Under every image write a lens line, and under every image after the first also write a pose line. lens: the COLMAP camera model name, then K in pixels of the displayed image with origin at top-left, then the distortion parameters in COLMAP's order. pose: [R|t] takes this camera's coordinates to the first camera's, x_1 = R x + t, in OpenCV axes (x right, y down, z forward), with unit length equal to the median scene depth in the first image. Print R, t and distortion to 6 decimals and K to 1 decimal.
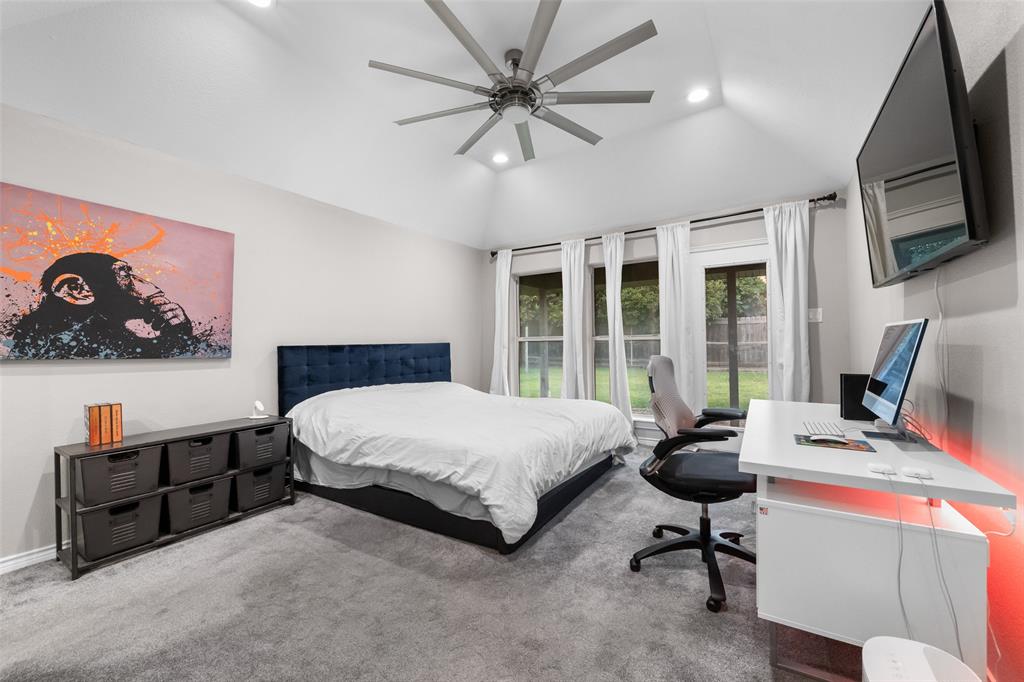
lens RADIAL K [[406.5, 0, 511.0], [0, 406.5, 342.0], [0, 0, 1]] dist [0.006566, -0.006166]
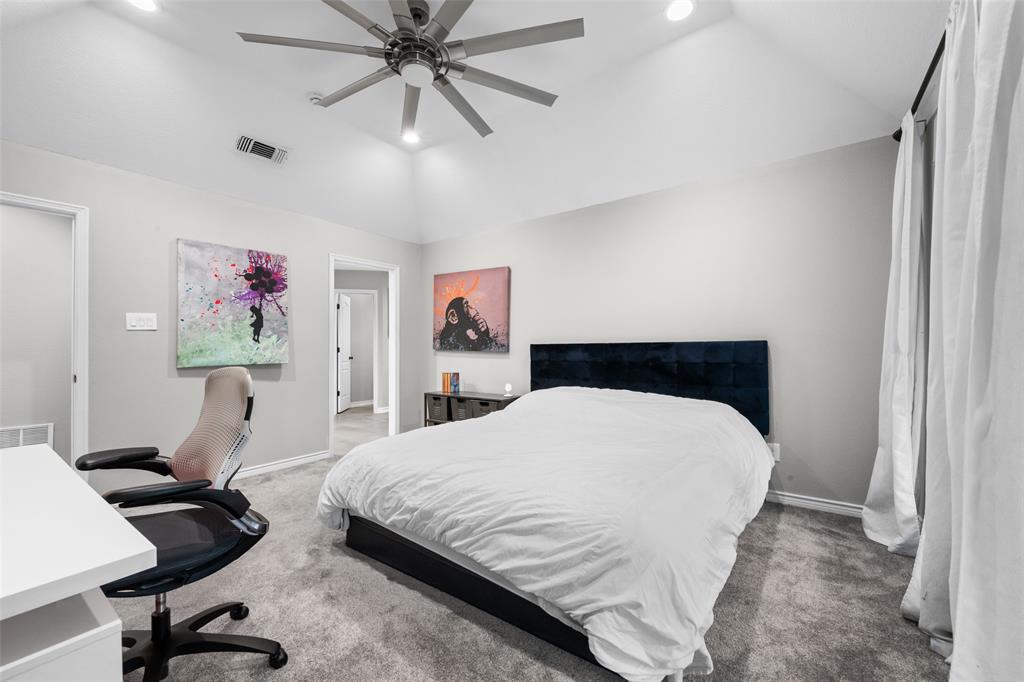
lens RADIAL K [[406.5, 0, 511.0], [0, 406.5, 342.0], [0, 0, 1]] dist [0.006566, -0.006166]
pose [[-0.060016, 0.001222, -0.998197, 0.859511], [0.006729, 0.999977, 0.000819, 0.001195], [0.998175, -0.006668, -0.060022, 1.237360]]
